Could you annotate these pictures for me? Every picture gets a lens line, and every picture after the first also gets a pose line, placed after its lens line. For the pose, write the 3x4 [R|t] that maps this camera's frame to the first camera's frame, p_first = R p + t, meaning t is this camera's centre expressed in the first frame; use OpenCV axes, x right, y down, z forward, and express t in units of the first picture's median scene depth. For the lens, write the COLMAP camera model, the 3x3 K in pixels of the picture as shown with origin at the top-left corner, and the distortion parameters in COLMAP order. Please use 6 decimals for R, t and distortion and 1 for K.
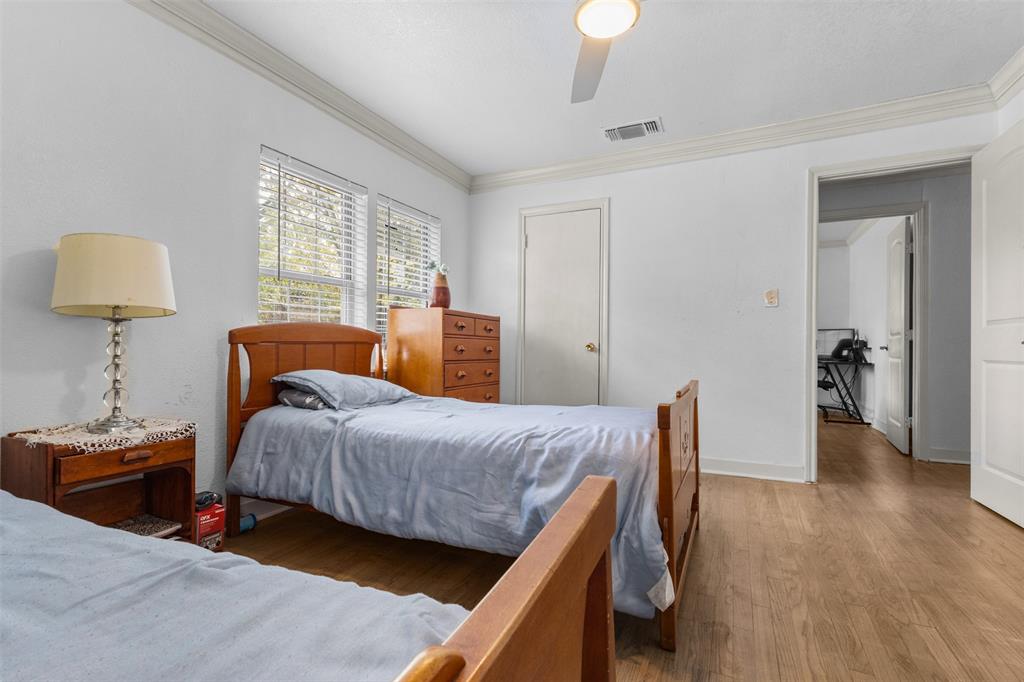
lens RADIAL K [[474.5, 0, 513.9], [0, 474.5, 346.6], [0, 0, 1]] dist [0.000880, -0.000138]
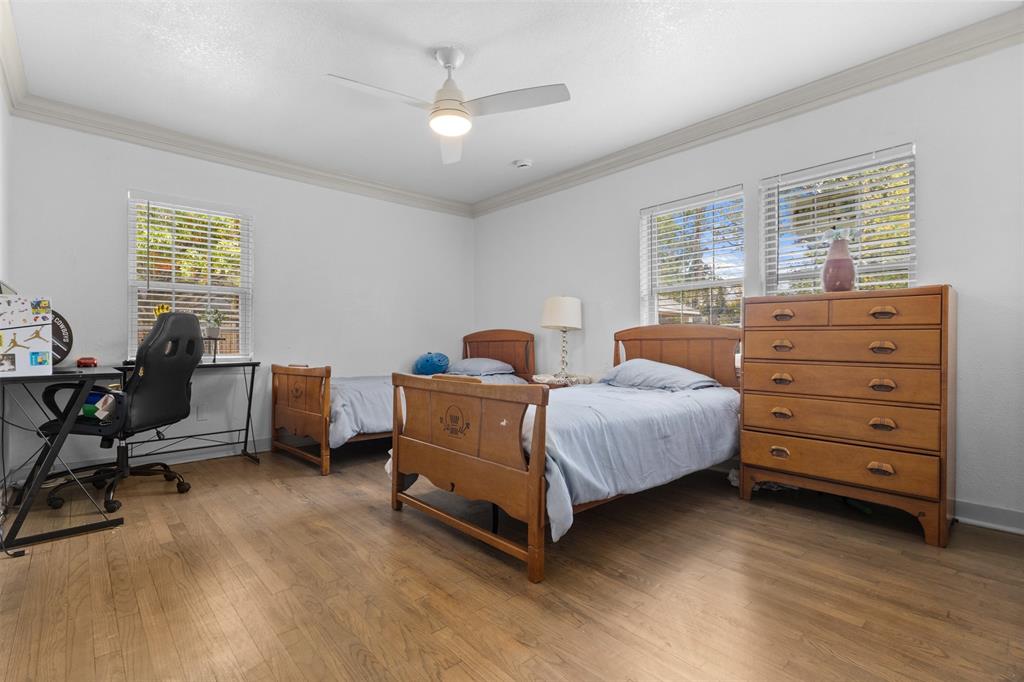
lens RADIAL K [[474.5, 0, 513.5], [0, 474.5, 342.5], [0, 0, 1]] dist [0.000880, -0.000138]
pose [[-0.373497, -0.004869, -0.927619, 1.276645], [0.004236, 0.999967, -0.006955, 0.012050], [0.927622, -0.006527, -0.373464, 1.451828]]
